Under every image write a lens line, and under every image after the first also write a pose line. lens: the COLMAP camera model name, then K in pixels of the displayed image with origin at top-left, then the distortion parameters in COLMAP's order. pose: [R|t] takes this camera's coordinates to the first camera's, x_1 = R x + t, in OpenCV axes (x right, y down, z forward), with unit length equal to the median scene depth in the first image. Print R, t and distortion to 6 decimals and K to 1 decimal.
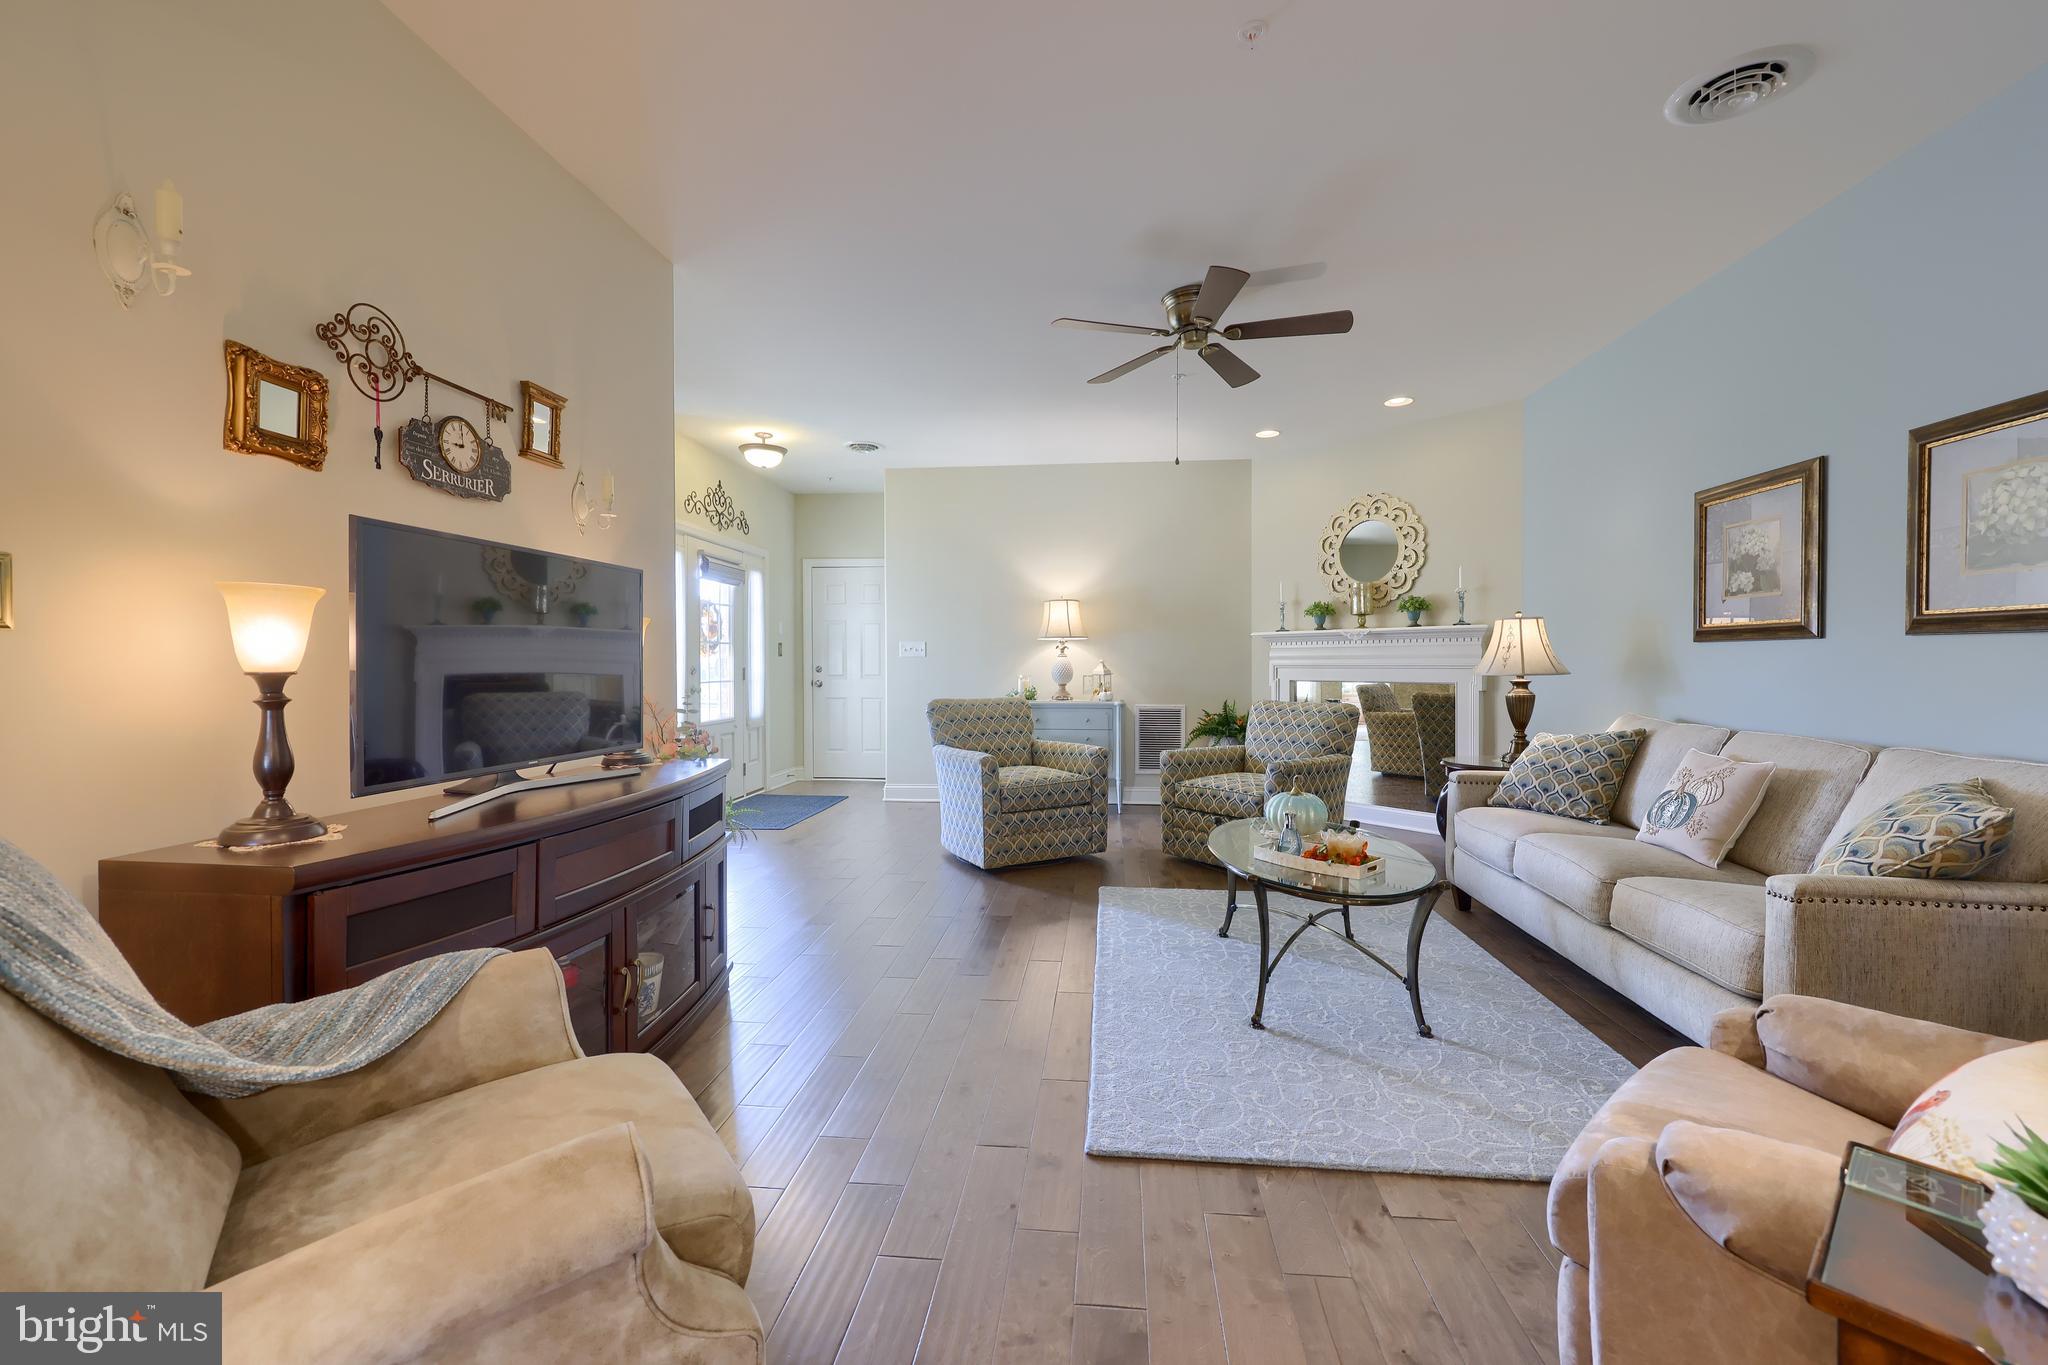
lens RADIAL K [[826.6, 0, 1035.3], [0, 826.6, 676.7], [0, 0, 1]] dist [0.000198, -0.000317]
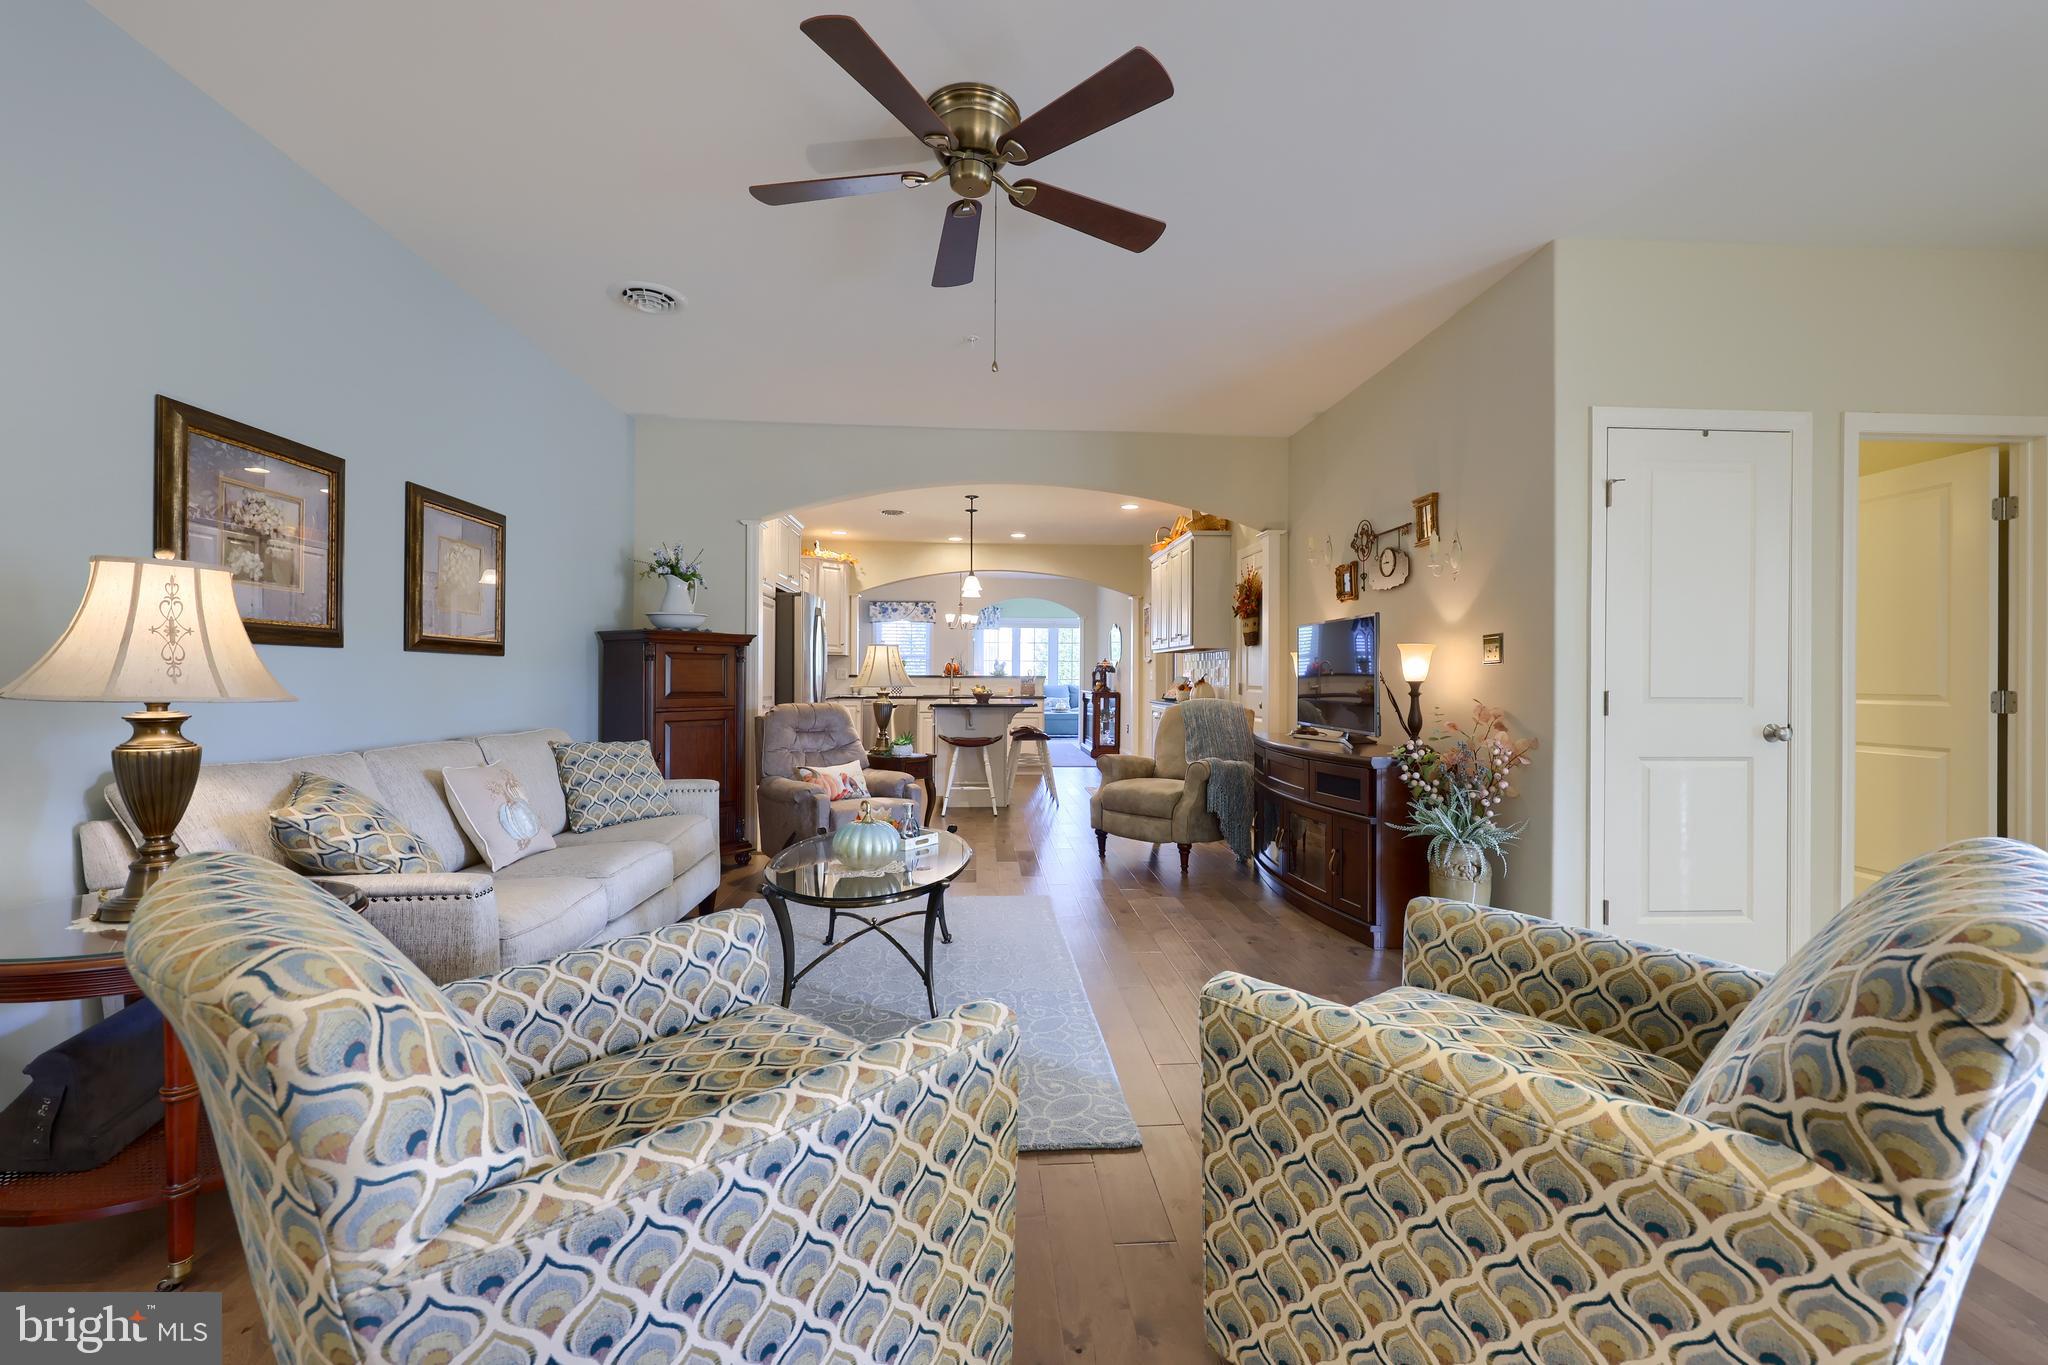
lens RADIAL K [[826.6, 0, 1048.5], [0, 826.6, 683.1], [0, 0, 1]] dist [0.000198, -0.000317]
pose [[-0.982081, -0.001730, -0.188450, 0.203753], [-0.006208, 0.999712, 0.023172, -0.020609], [0.188356, 0.023927, -0.981809, 1.315932]]
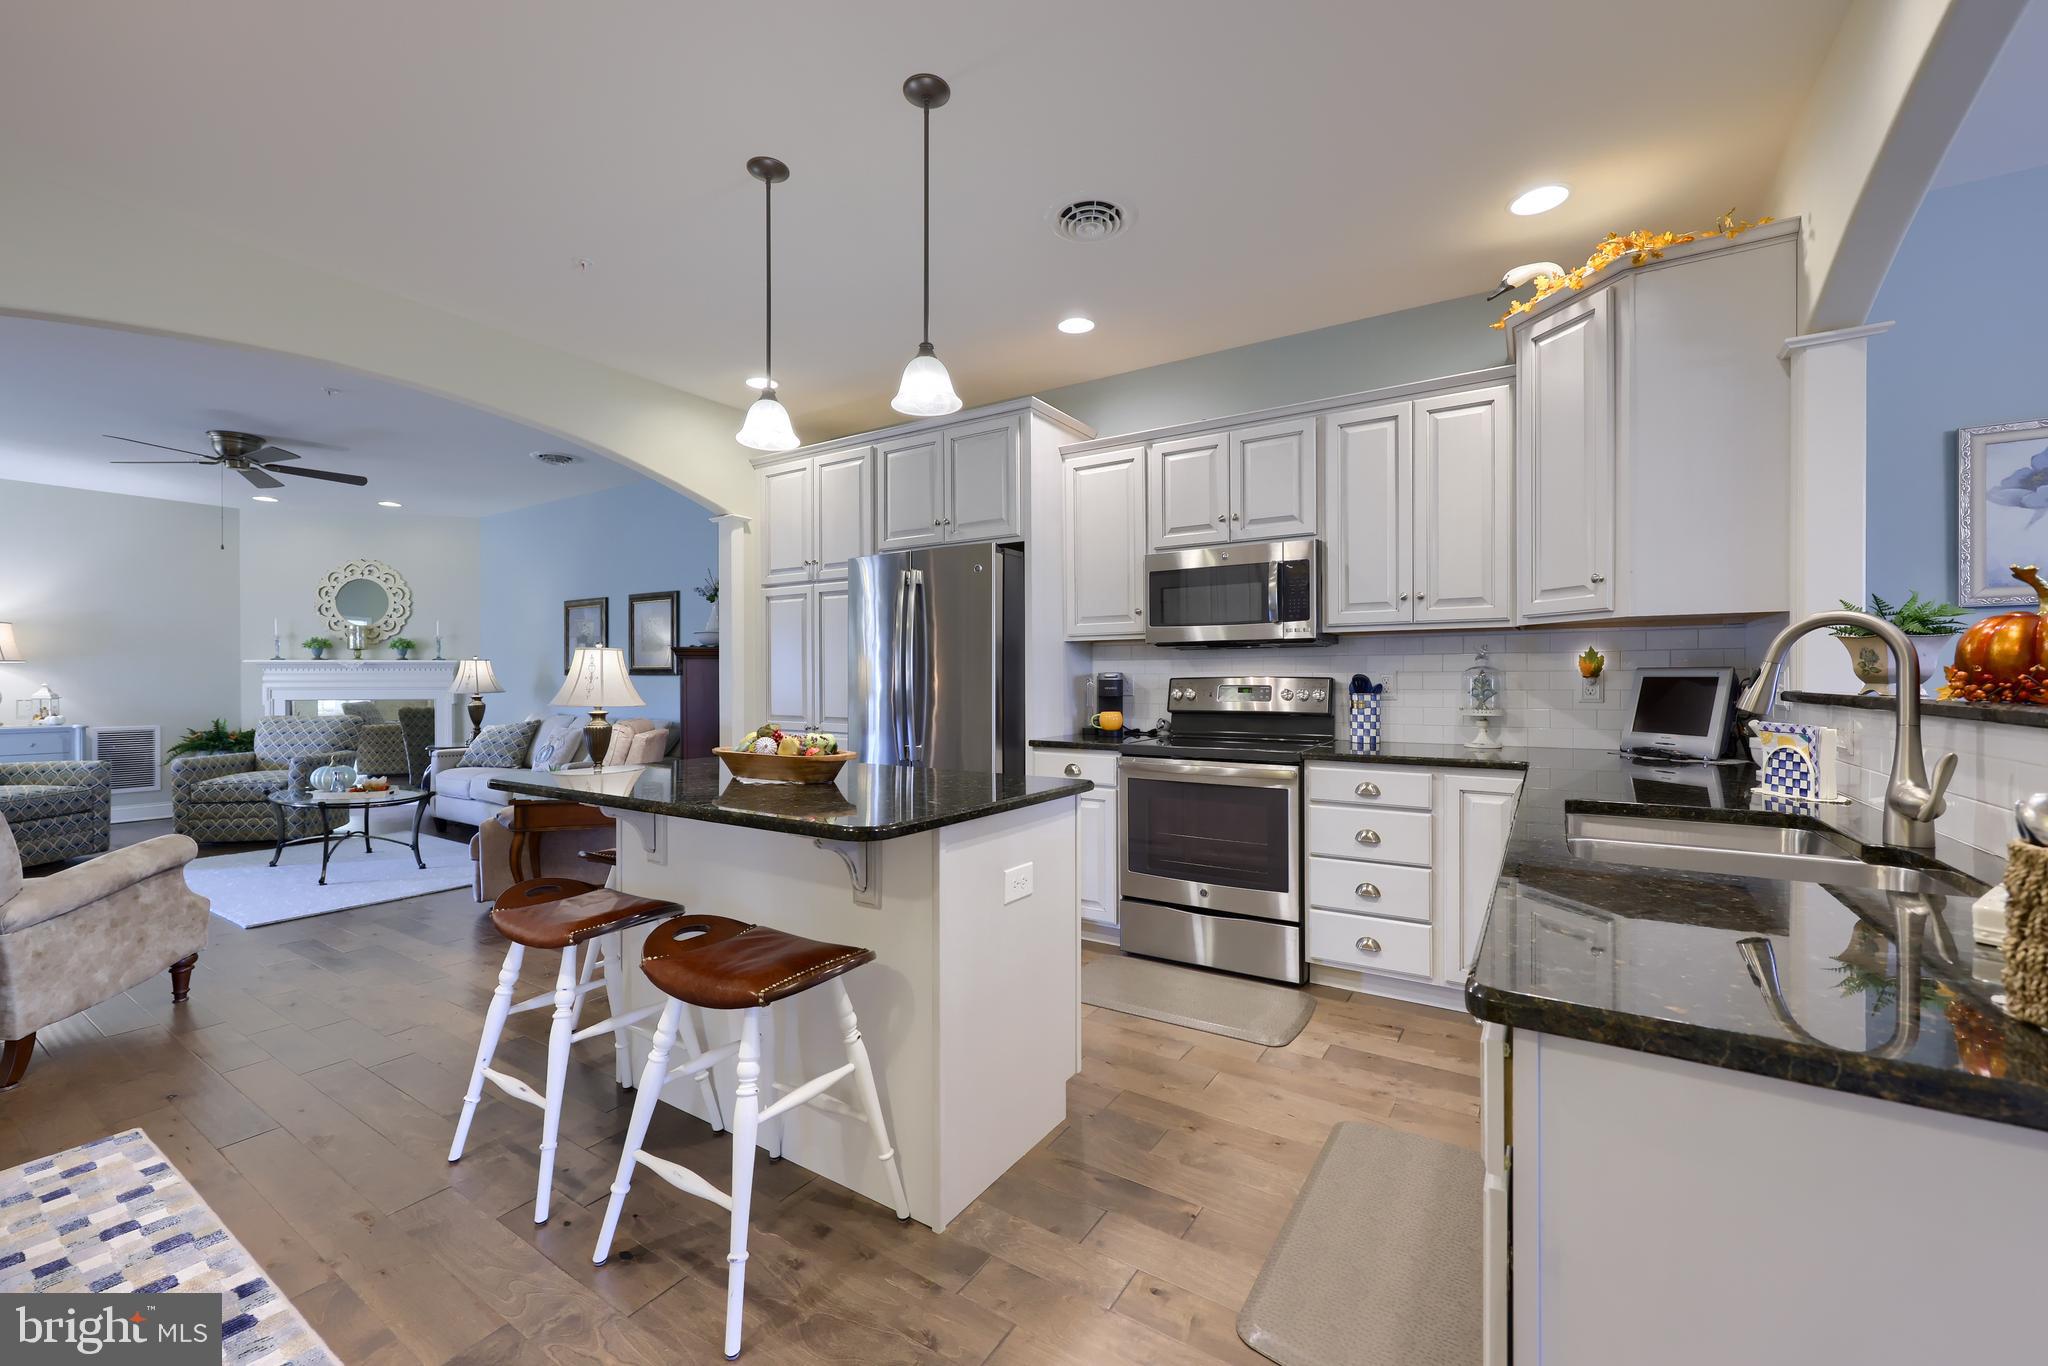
lens RADIAL K [[826.6, 0, 1015.5], [0, 826.6, 680.0], [0, 0, 1]] dist [0.000198, -0.000317]
pose [[0.466150, -0.000270, 0.884706, -0.358577], [0.015108, 0.999857, -0.007656, 0.000614], [-0.884577, 0.016935, 0.466087, -0.690996]]
